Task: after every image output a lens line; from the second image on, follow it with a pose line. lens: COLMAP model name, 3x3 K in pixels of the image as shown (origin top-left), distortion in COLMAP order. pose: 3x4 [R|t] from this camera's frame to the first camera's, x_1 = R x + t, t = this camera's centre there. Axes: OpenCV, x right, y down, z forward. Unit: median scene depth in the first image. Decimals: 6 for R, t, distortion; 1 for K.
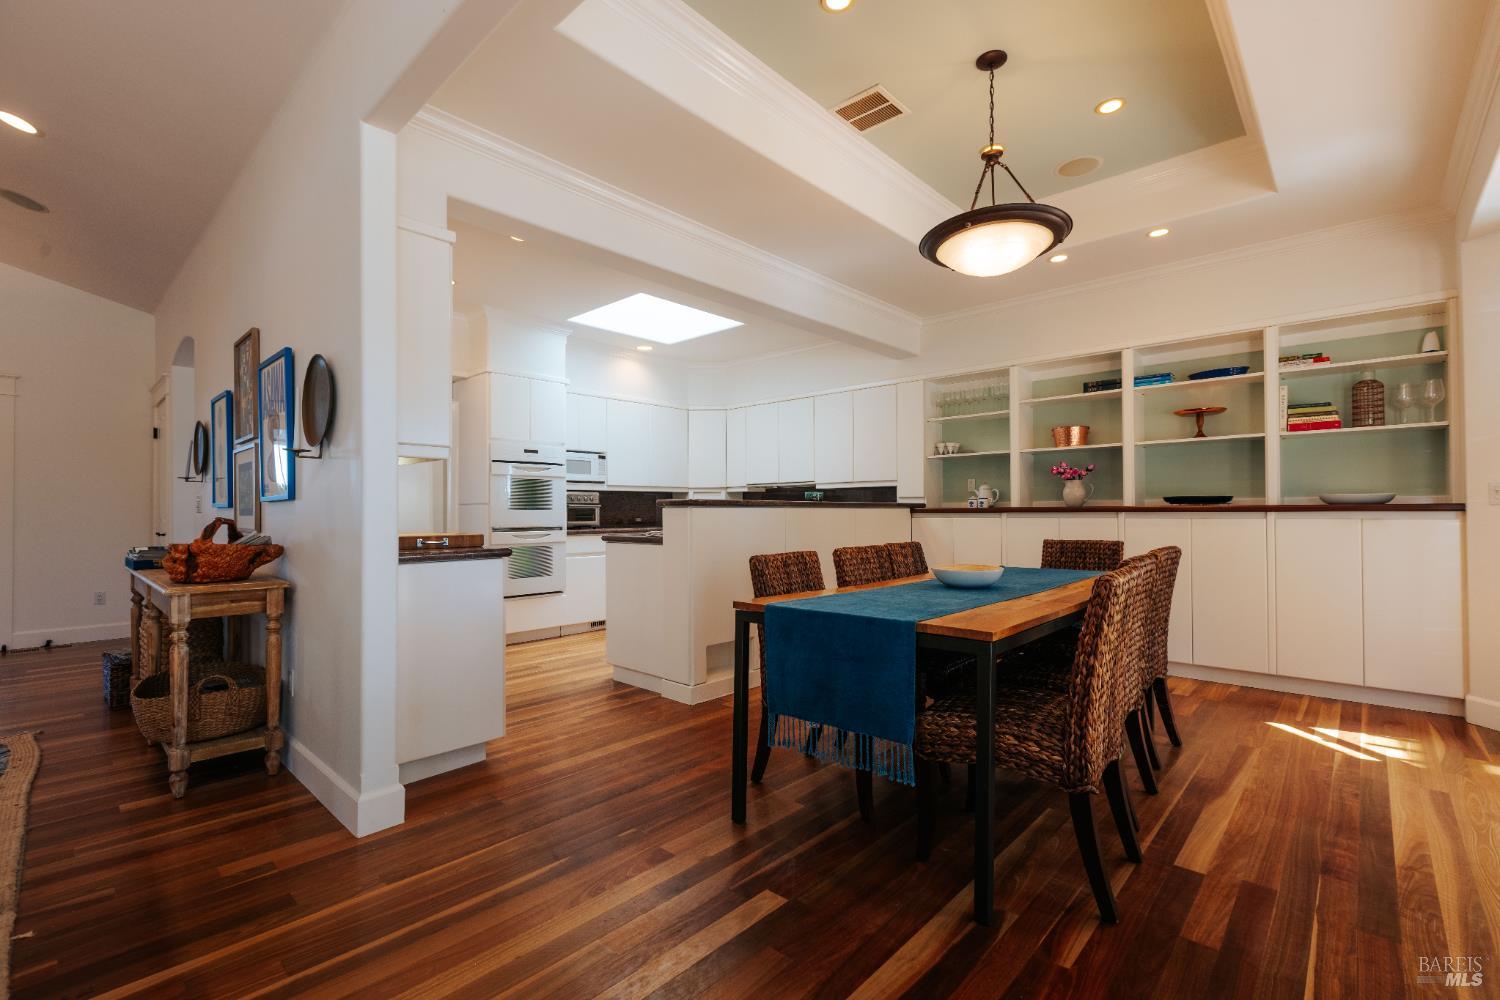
lens RADIAL K [[670.2, 0, 750.0], [0, 670.2, 500.0], [0, 0, 1]] dist [-0.000085, 0.000155]
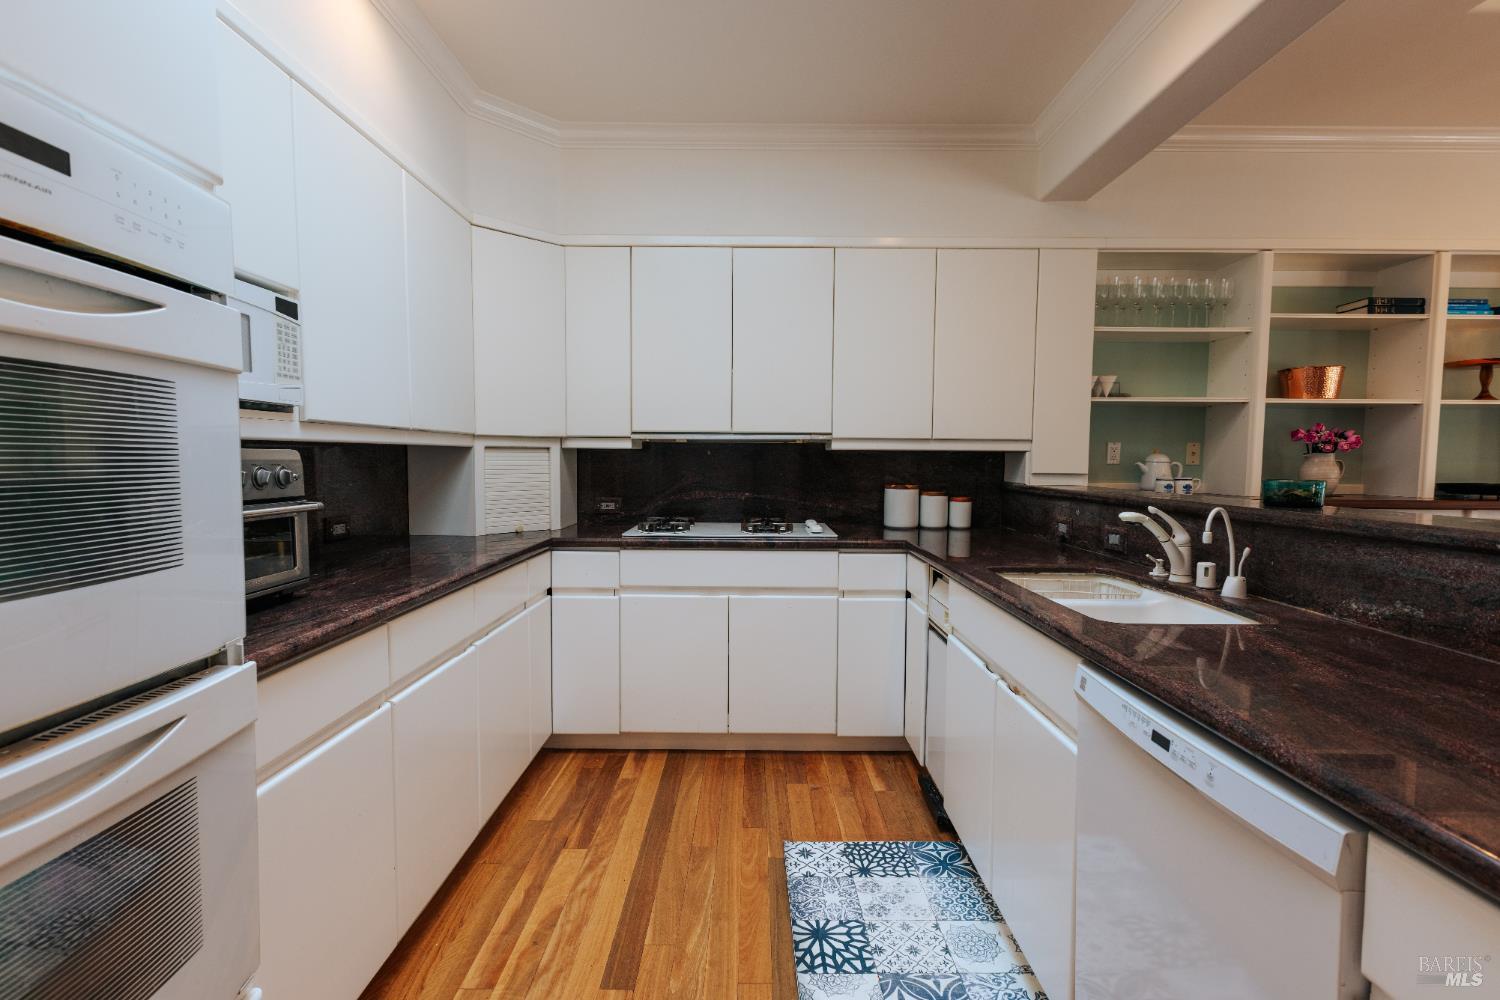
lens RADIAL K [[695.9, 0, 750.0], [0, 695.9, 500.0], [0, 0, 1]] dist [-0.012829, 0.000130]
pose [[0.739966, -0.027084, 0.672098, -0.309956], [-0.022979, 0.997588, 0.065501, -0.014378], [-0.672251, -0.063913, 0.737559, 0.787598]]
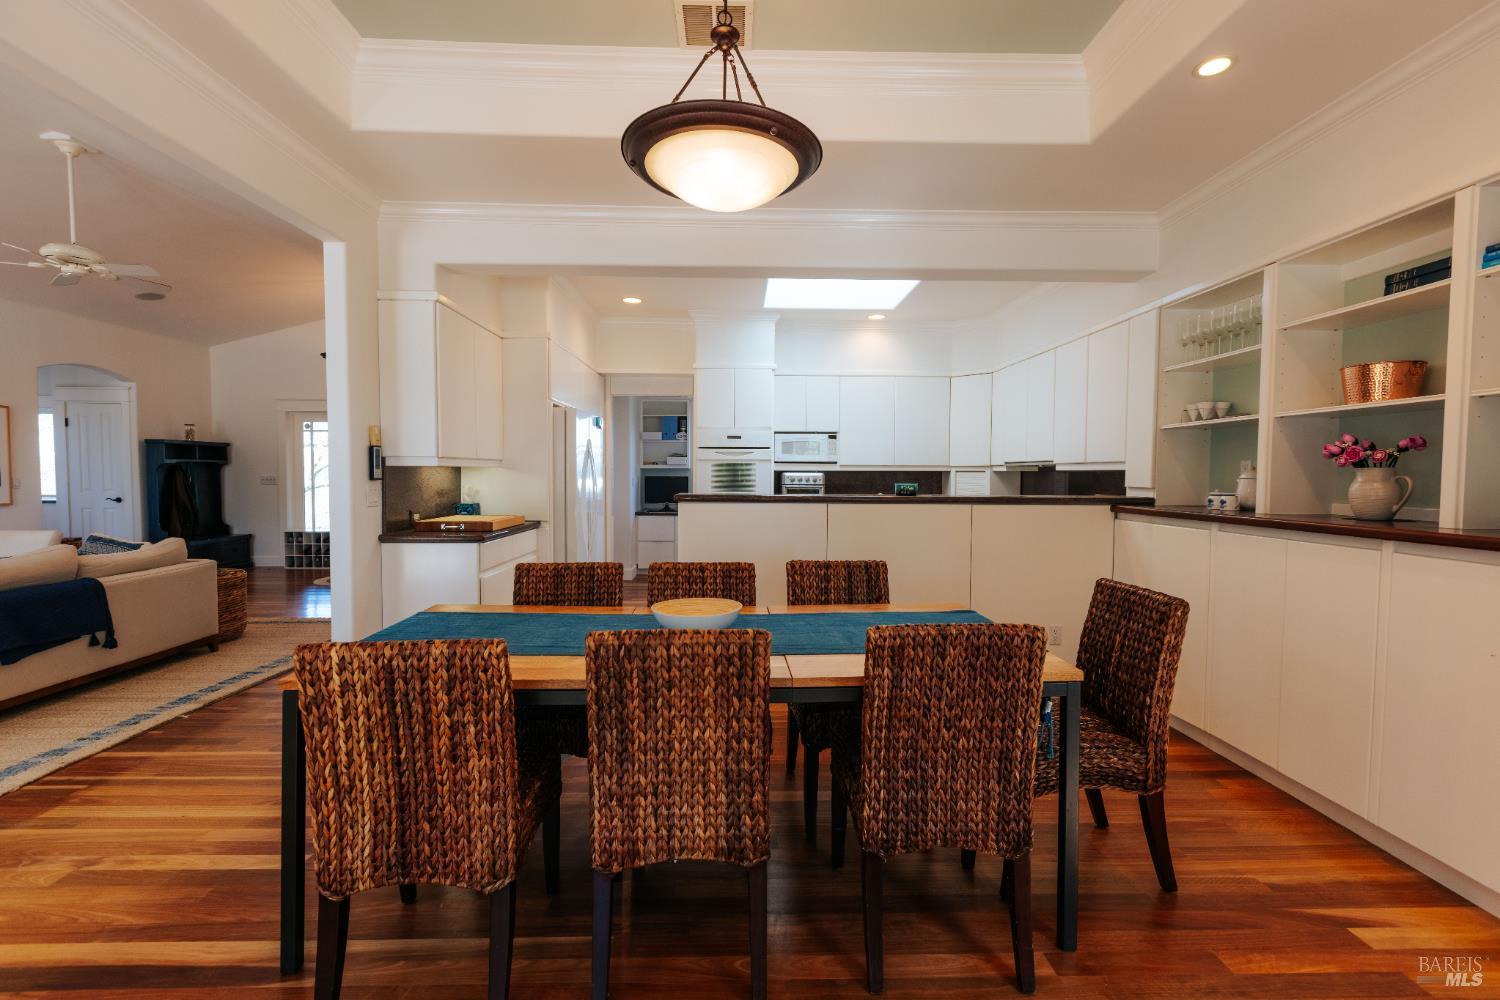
lens RADIAL K [[670.2, 0, 750.0], [0, 670.2, 500.0], [0, 0, 1]] dist [-0.000085, 0.000155]
pose [[0.695290, 0.038157, -0.717716, 0.465282], [0.004163, 0.998359, 0.057110, -0.032652], [0.718718, -0.042696, 0.693990, 0.262364]]
